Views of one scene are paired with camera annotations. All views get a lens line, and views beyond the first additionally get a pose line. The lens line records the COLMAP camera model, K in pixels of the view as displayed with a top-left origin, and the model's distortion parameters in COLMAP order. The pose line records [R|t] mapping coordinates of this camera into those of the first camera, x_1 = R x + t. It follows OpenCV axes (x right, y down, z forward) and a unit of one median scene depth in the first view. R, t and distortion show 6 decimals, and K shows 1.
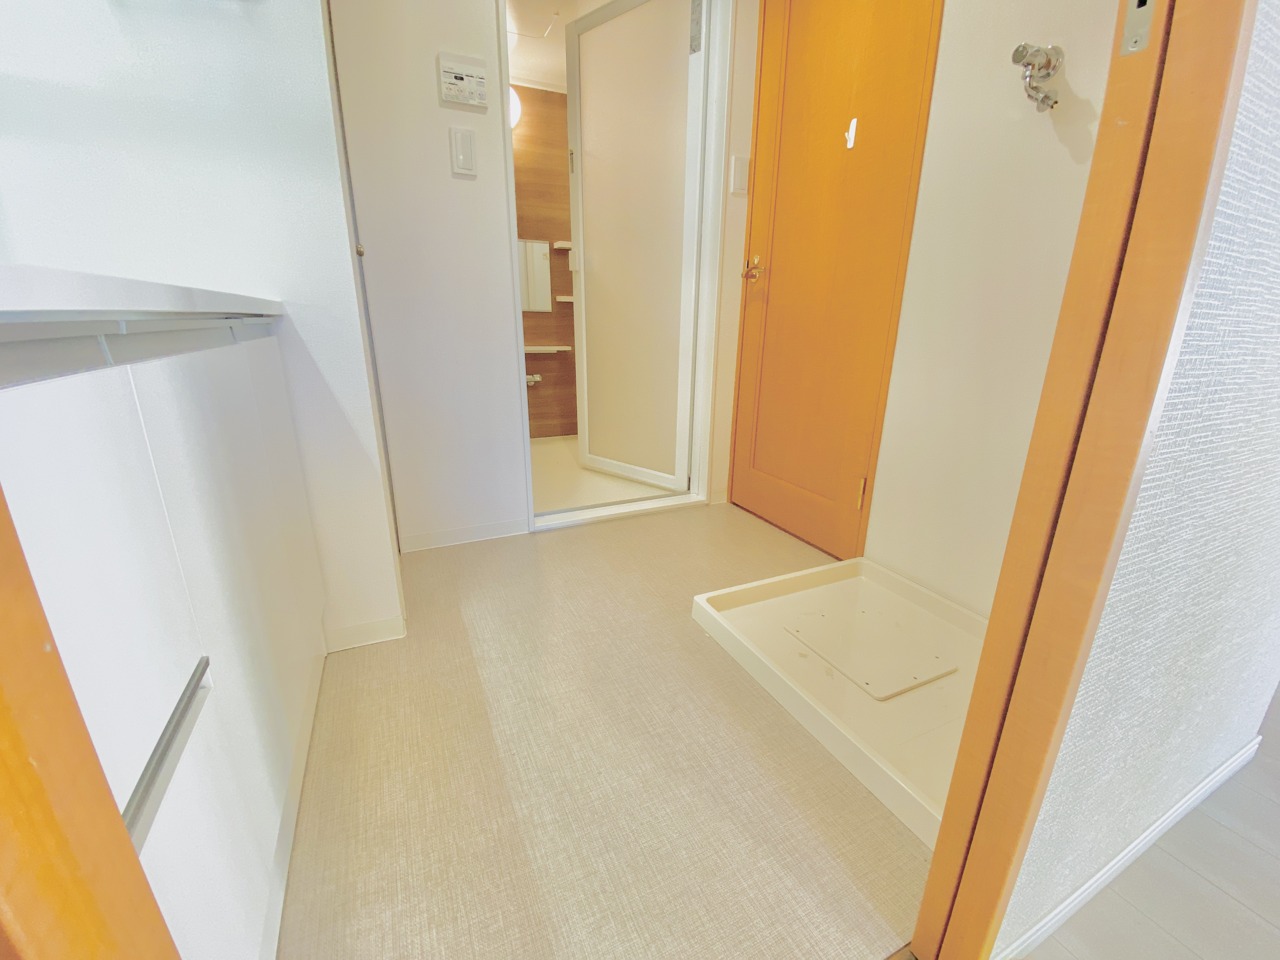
lens RADIAL K [[521.9, 0, 640.0], [0, 521.9, 480.0], [0, 0, 1]] dist [0.033505, -0.024134]
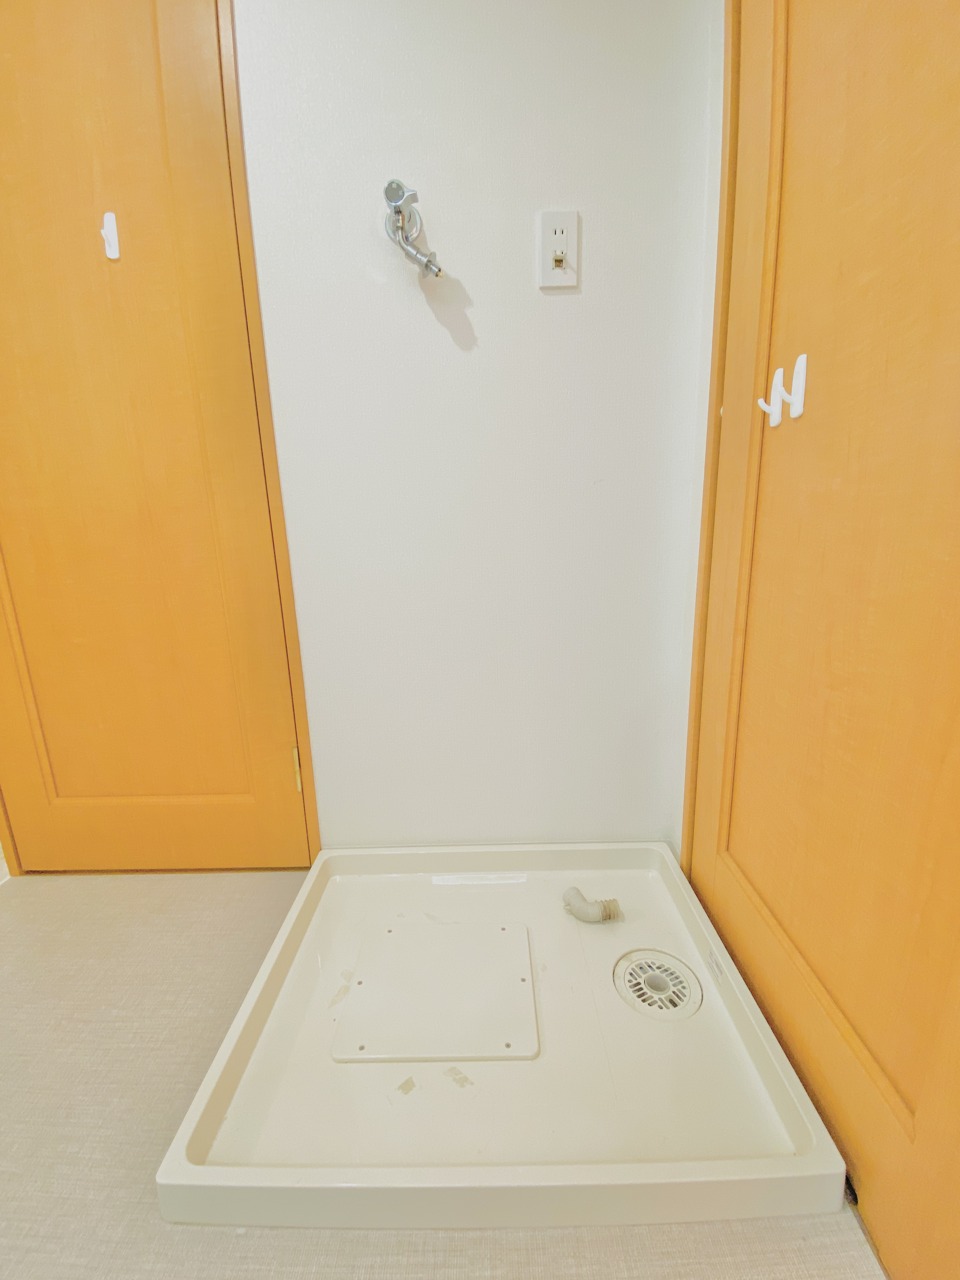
lens RADIAL K [[521.9, 0, 480.0], [0, 521.9, 640.0], [0, 0, 1]] dist [0.033505, -0.024134]
pose [[0.445353, -0.221614, 0.867495, -0.050840], [0.295638, 0.950941, 0.091157, -0.161878], [-0.845138, 0.215868, 0.489022, 0.520385]]
